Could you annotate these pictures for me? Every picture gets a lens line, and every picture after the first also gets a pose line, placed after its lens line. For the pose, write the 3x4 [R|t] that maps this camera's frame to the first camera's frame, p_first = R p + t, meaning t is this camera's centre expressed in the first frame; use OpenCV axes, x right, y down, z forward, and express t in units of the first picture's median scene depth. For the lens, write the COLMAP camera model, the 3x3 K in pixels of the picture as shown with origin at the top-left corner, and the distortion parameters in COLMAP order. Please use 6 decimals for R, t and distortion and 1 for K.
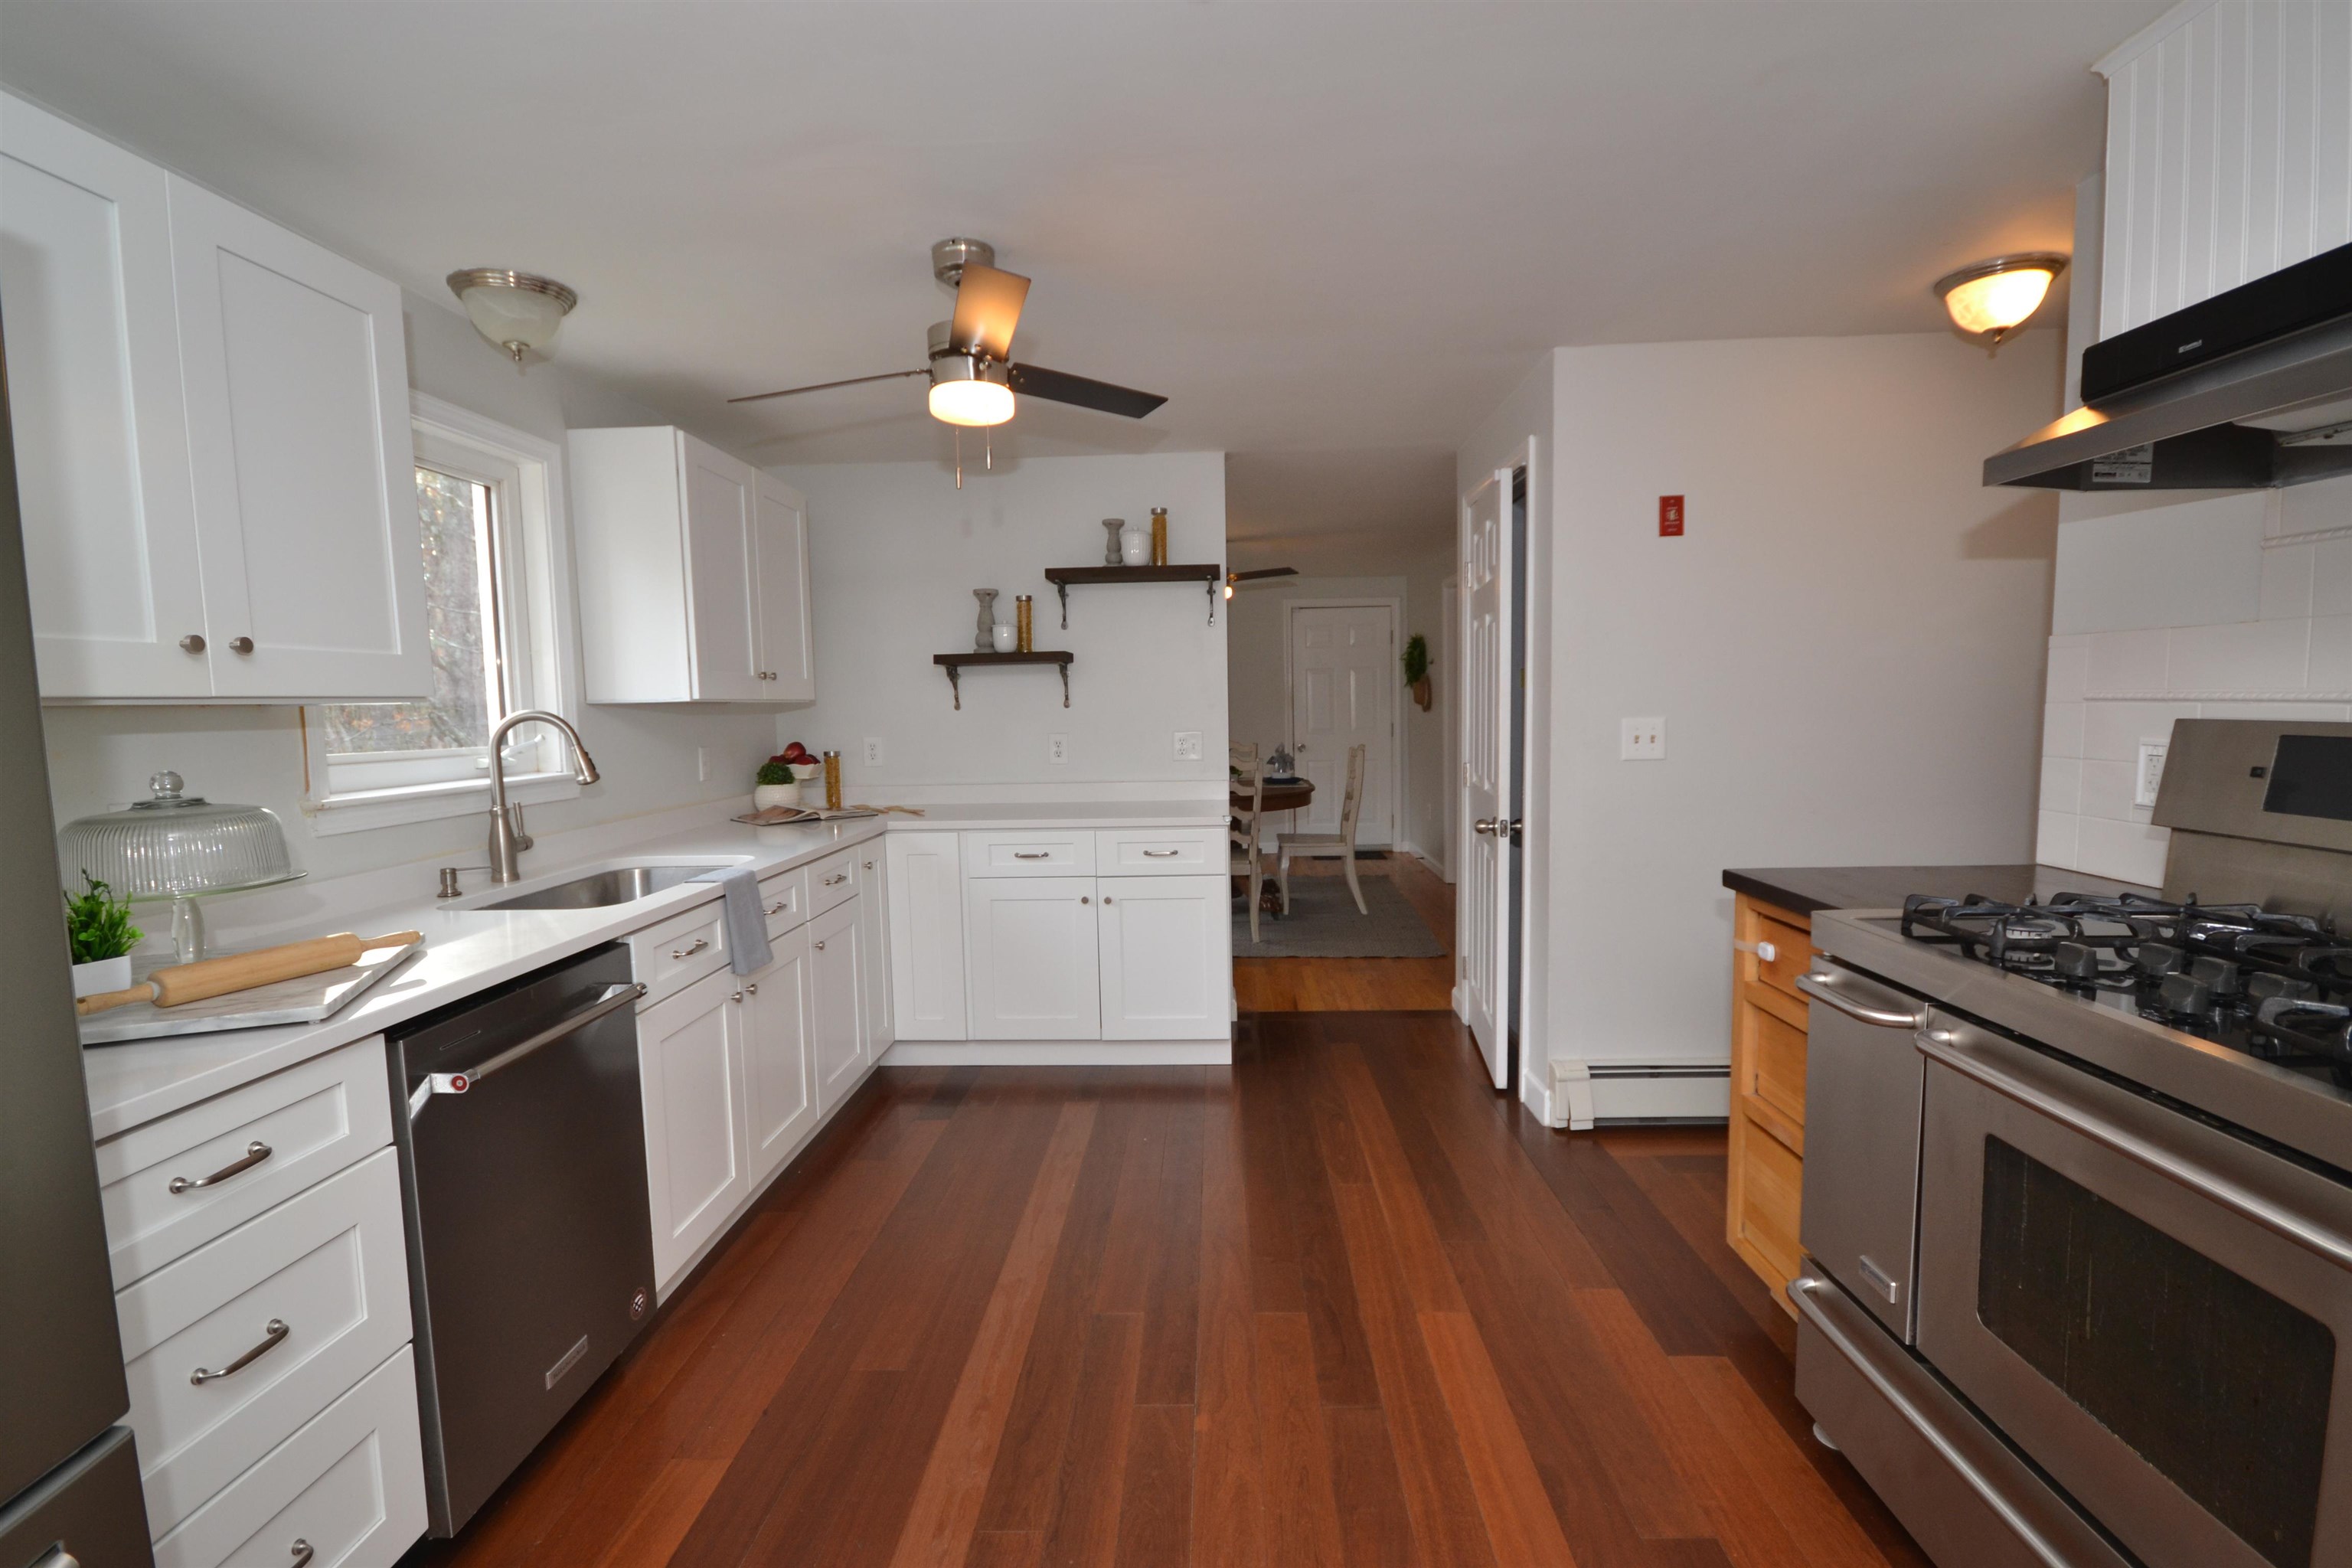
lens RADIAL K [[1070.3, 0, 1161.3], [0, 1070.3, 796.6], [0, 0, 1]] dist [-0.002362, -0.003542]
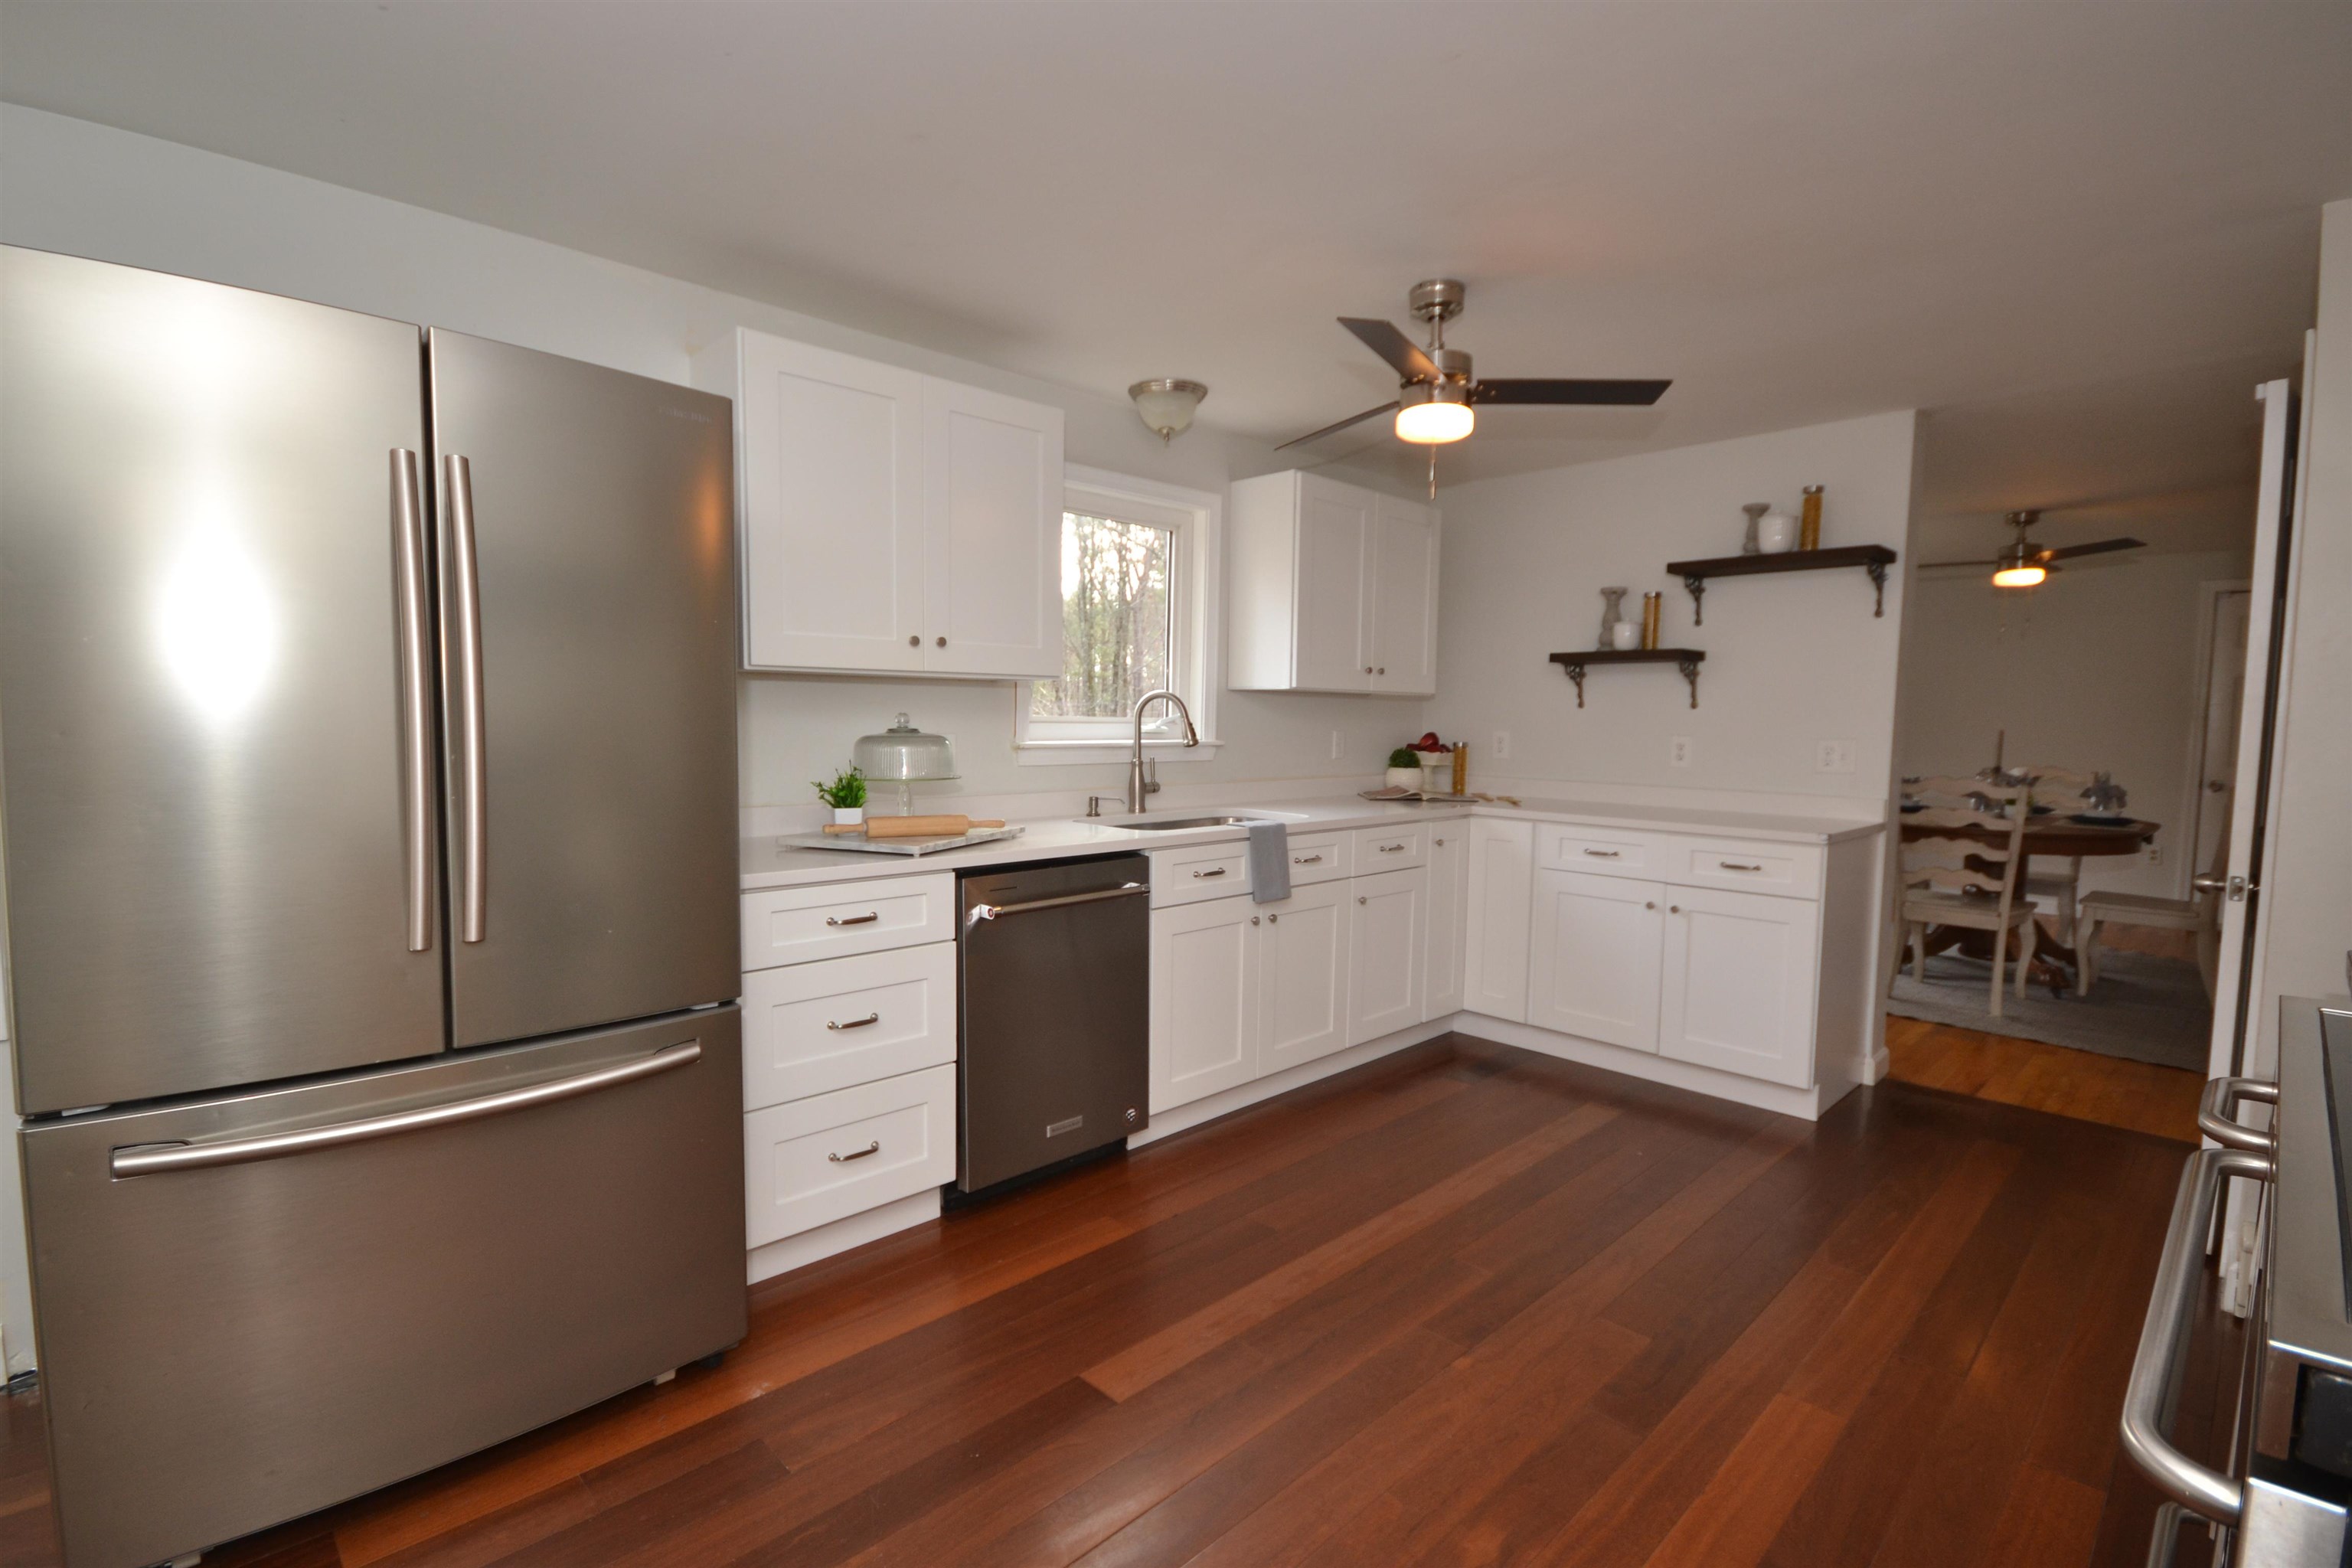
lens RADIAL K [[1070.3, 0, 1173.7], [0, 1070.3, 794.0], [0, 0, 1]] dist [-0.002362, -0.003542]
pose [[0.725542, 0.080938, -0.683402, 0.319399], [-0.089191, 0.995743, 0.023238, 0.015047], [0.682374, 0.044093, 0.729672, 0.003259]]
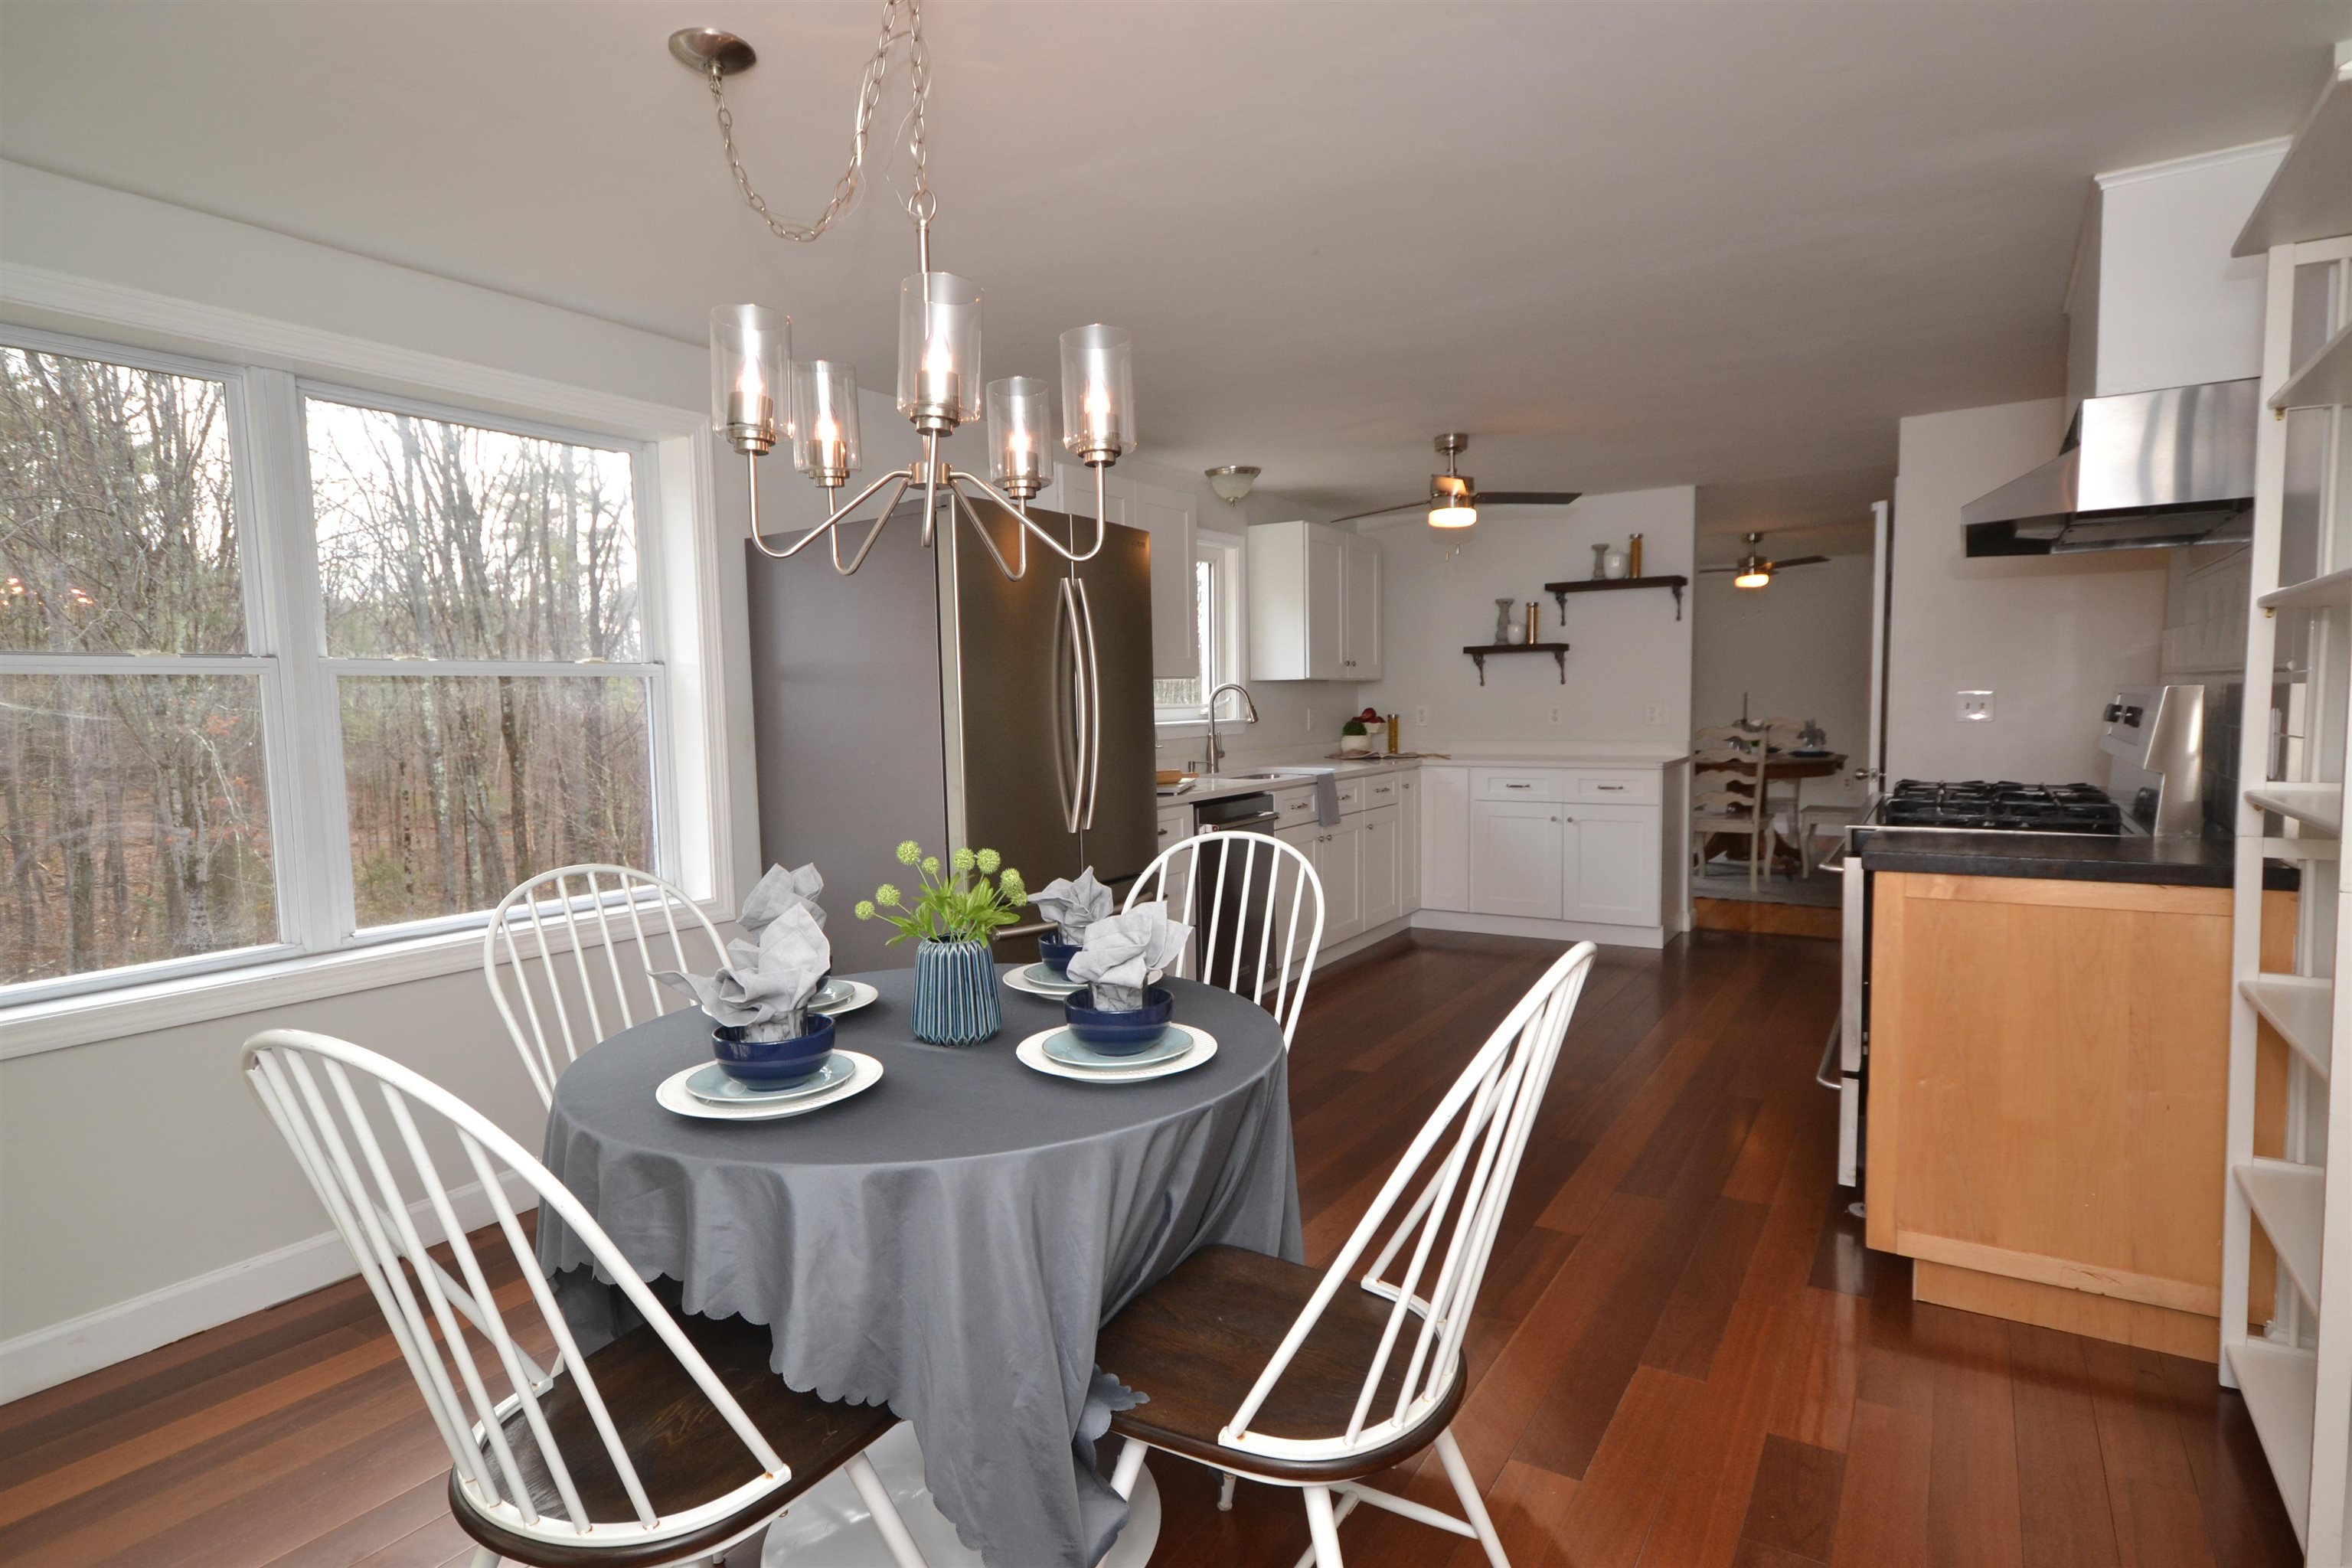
lens RADIAL K [[1239.7, 0, 1178.4], [0, 1239.7, 787.0], [0, 0, 1]] dist [0.005739, 0.001193]
pose [[0.871797, 0.041463, -0.488110, 0.356949], [-0.043758, 0.999020, 0.006708, 0.078249], [0.487910, 0.015510, 0.872756, -0.822618]]
